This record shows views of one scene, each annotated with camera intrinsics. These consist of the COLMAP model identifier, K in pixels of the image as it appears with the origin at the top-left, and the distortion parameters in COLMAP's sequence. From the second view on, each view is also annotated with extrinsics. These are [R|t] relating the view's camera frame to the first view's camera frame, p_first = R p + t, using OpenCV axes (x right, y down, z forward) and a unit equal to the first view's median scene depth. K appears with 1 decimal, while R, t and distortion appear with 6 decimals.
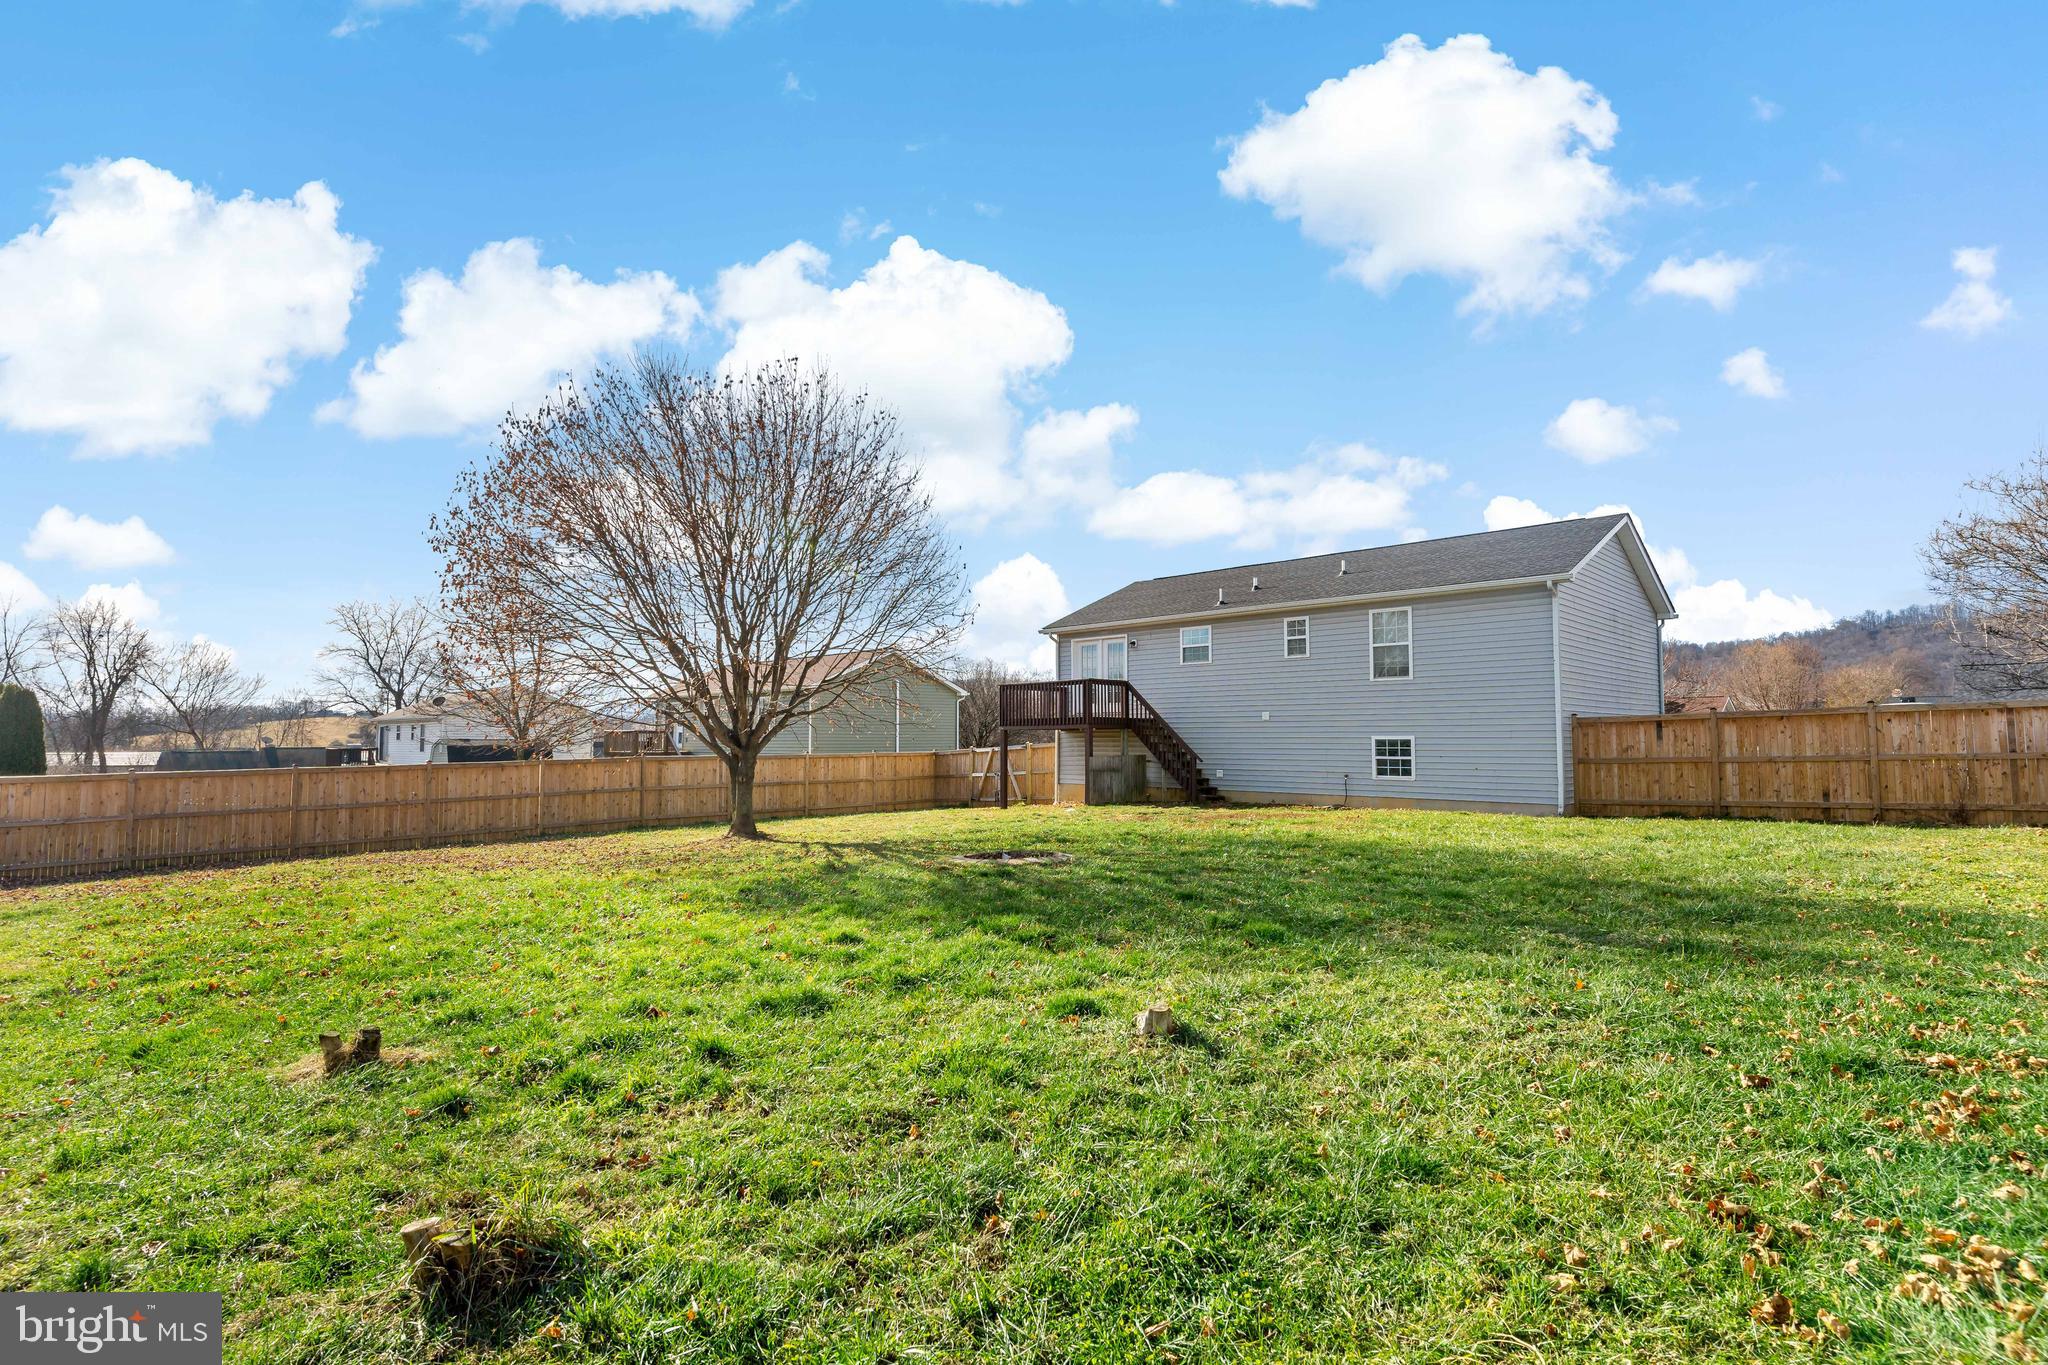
lens RADIAL K [[976.6, 0, 1022.8], [0, 976.6, 688.5], [0, 0, 1]] dist [0.003480, -0.000512]
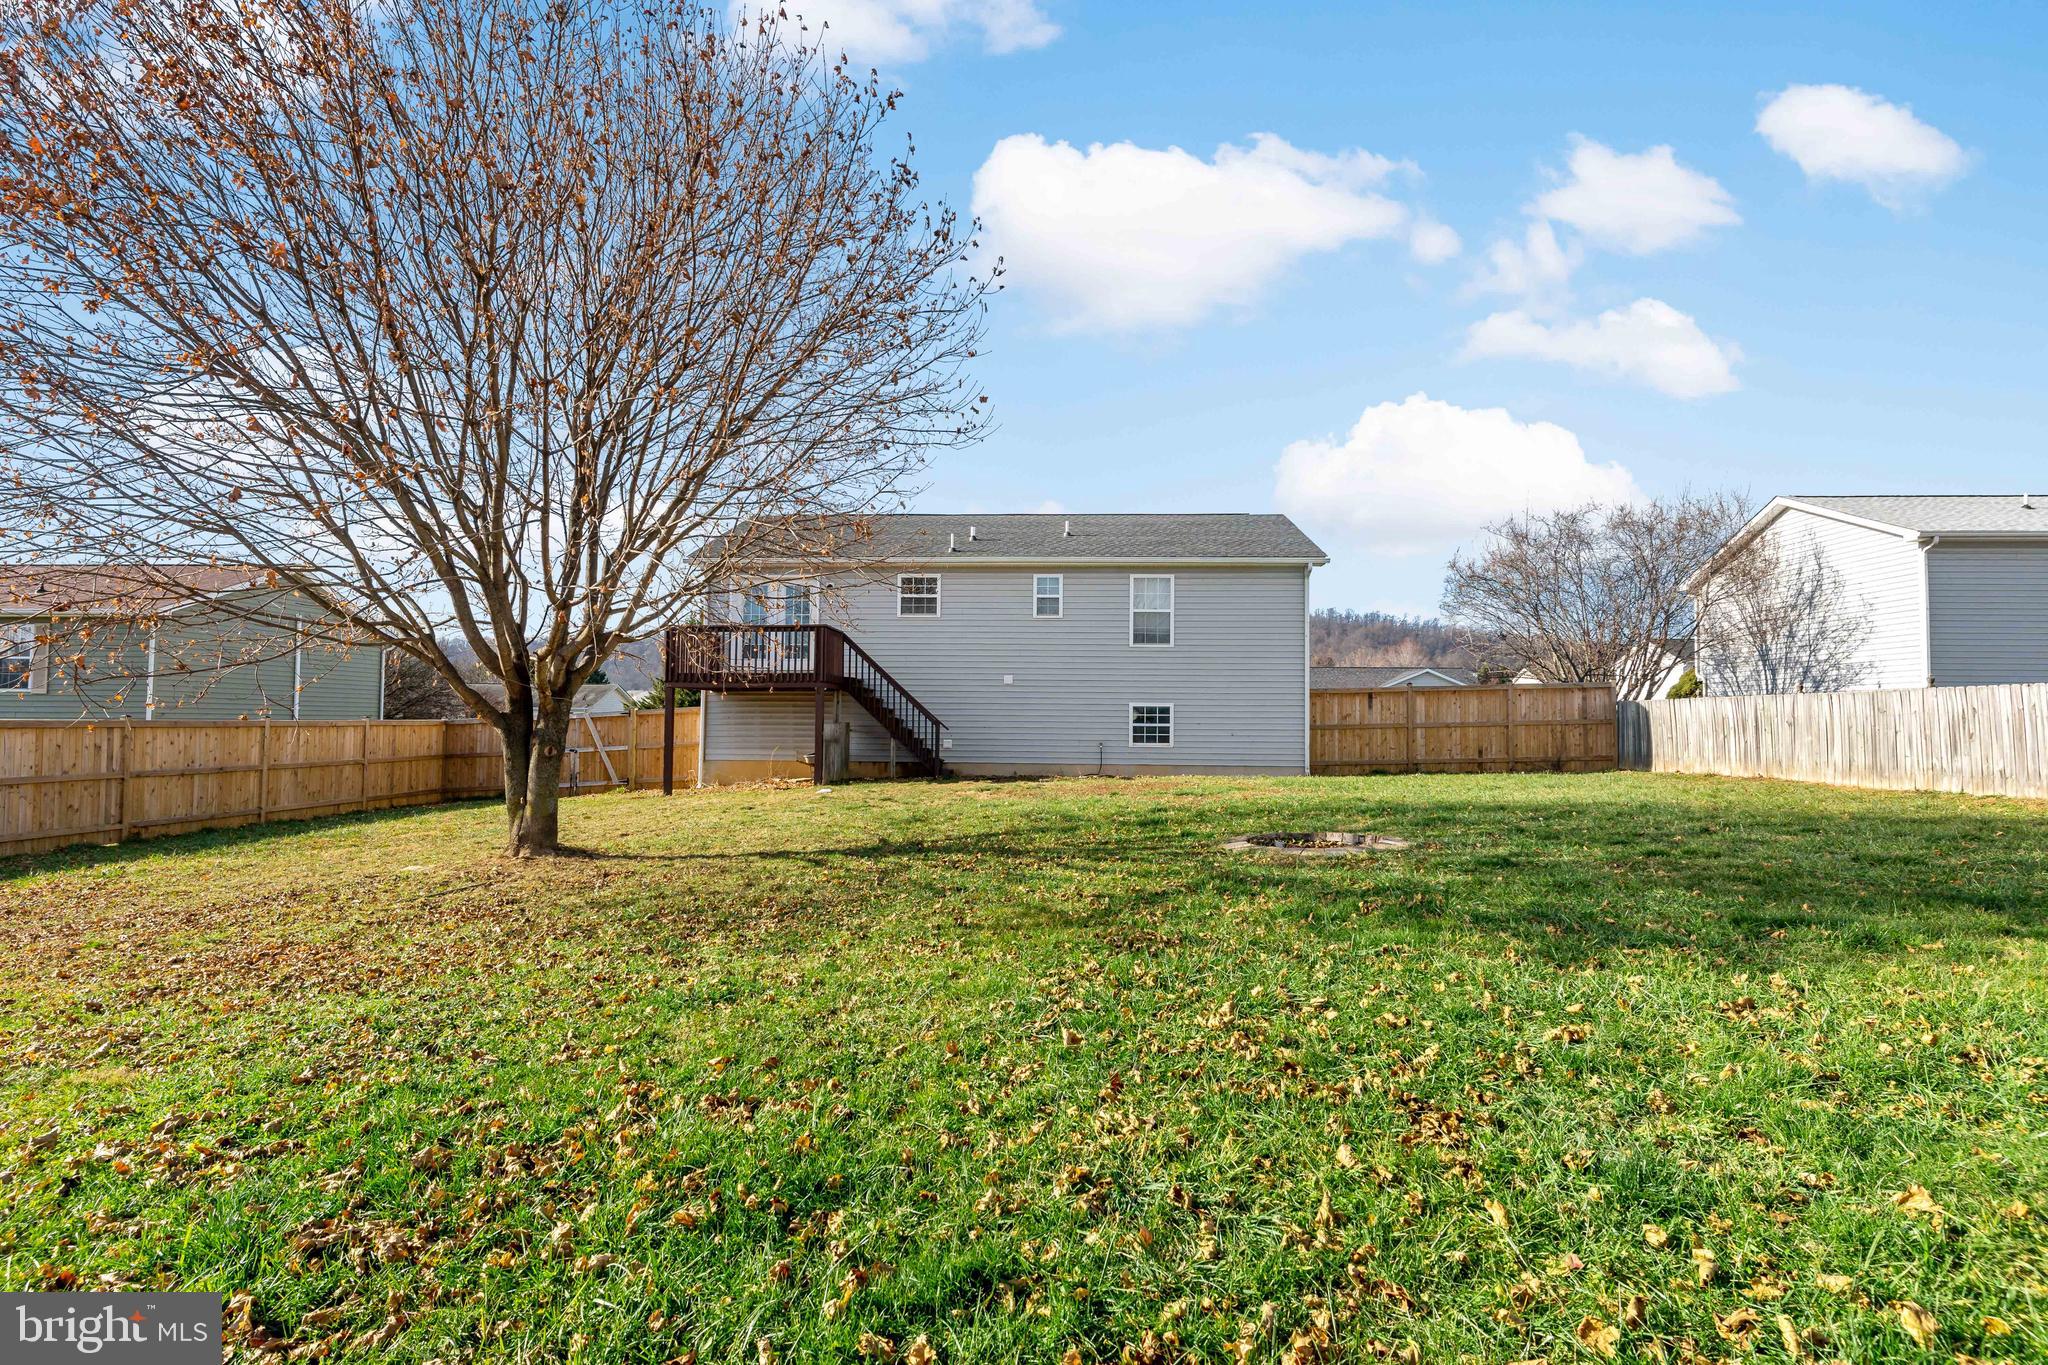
lens RADIAL K [[976.6, 0, 1022.7], [0, 976.6, 682.0], [0, 0, 1]] dist [0.003480, -0.000512]
pose [[0.734341, 0.037716, 0.677732, -0.385874], [-0.043707, 0.999010, -0.008237, 0.040462], [-0.677372, -0.023573, 0.735263, 0.350720]]
